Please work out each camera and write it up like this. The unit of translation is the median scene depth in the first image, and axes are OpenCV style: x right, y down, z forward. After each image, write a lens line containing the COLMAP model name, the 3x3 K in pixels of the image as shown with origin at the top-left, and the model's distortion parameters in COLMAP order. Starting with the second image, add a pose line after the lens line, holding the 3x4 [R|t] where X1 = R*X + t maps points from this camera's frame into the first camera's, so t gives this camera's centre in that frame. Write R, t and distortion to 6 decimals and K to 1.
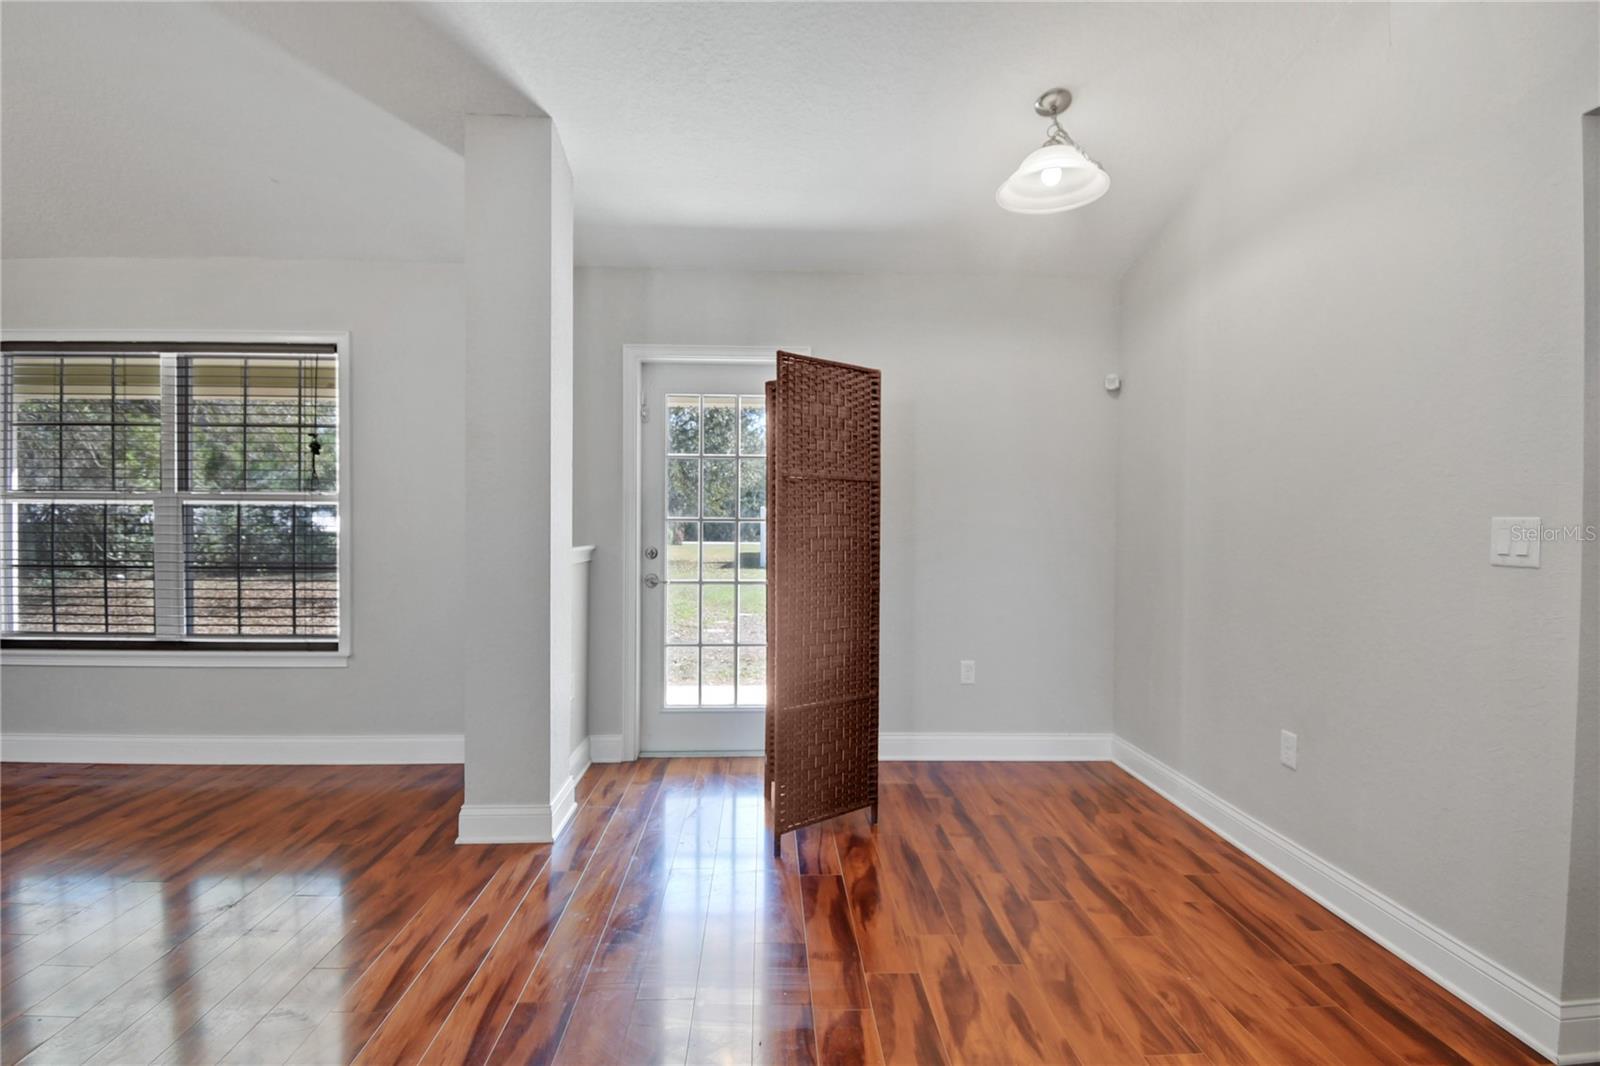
lens RADIAL K [[724.4, 0, 800.0], [0, 724.4, 533.0], [0, 0, 1]] dist [-0.032837, -0.000096]
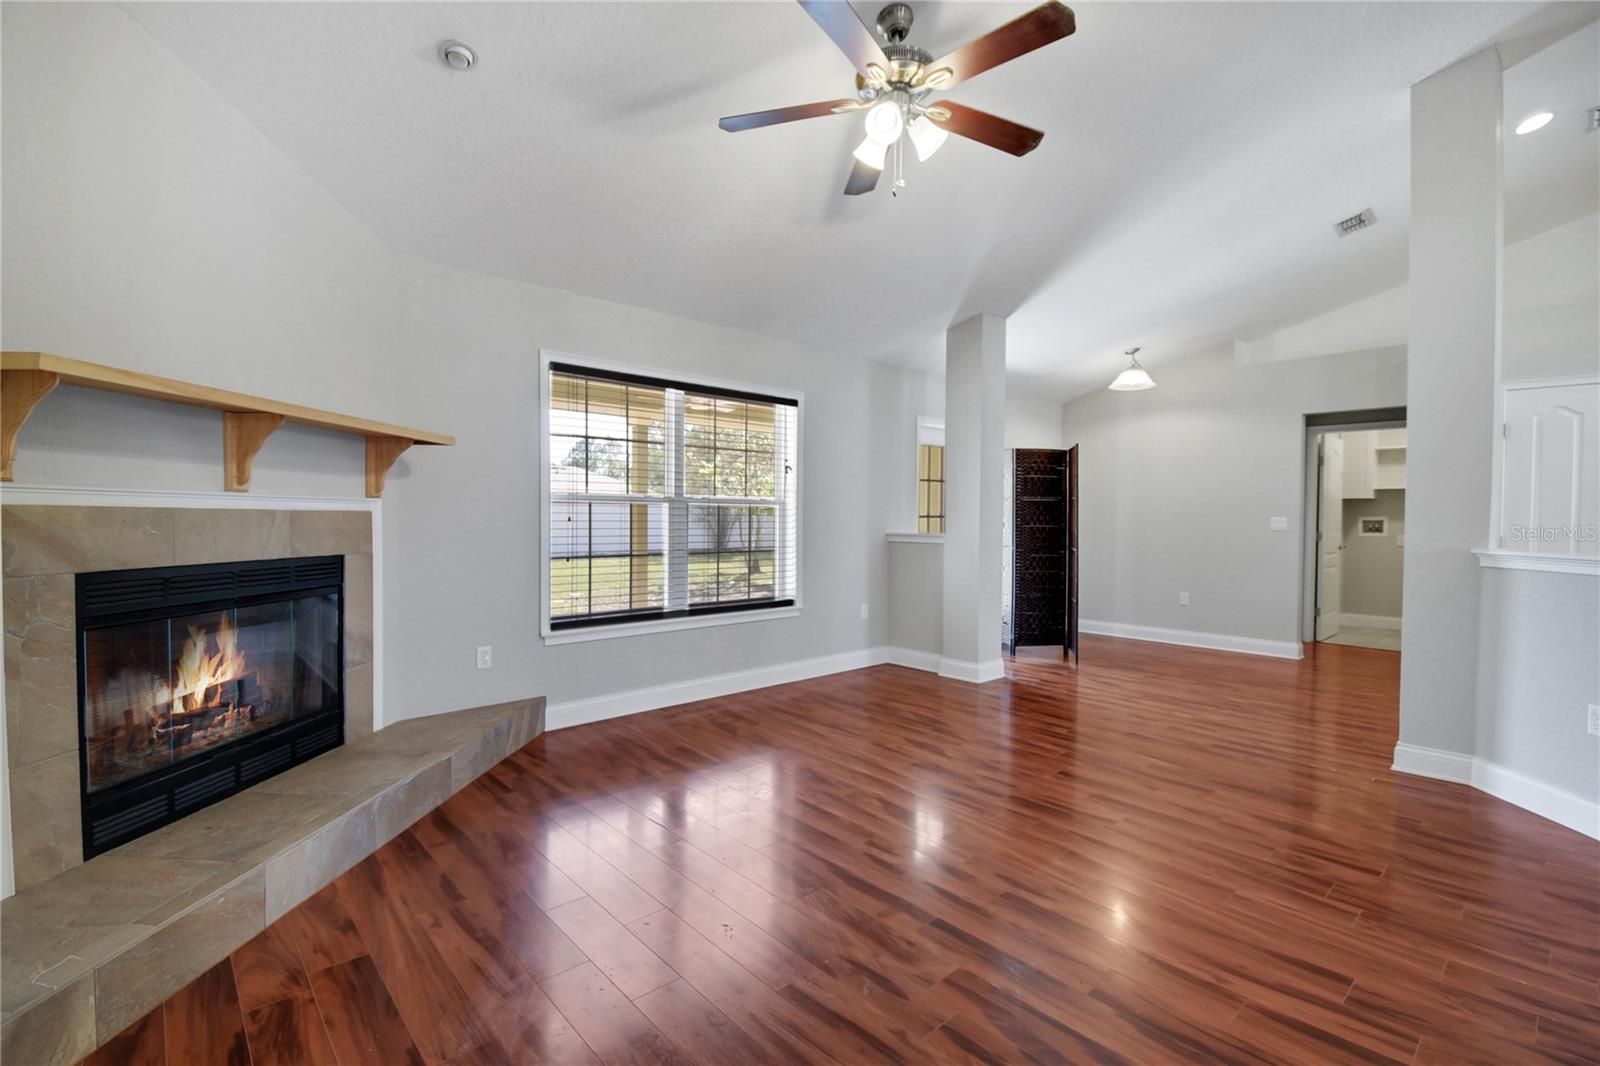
lens RADIAL K [[736.4, 0, 784.3], [0, 736.4, 526.3], [0, 0, 1]] dist [0.031270, 0.000062]
pose [[0.784264, -0.008003, 0.620376, -1.624629], [-0.003920, 0.999833, 0.017855, -0.029002], [-0.620415, -0.016435, 0.784102, -0.199987]]
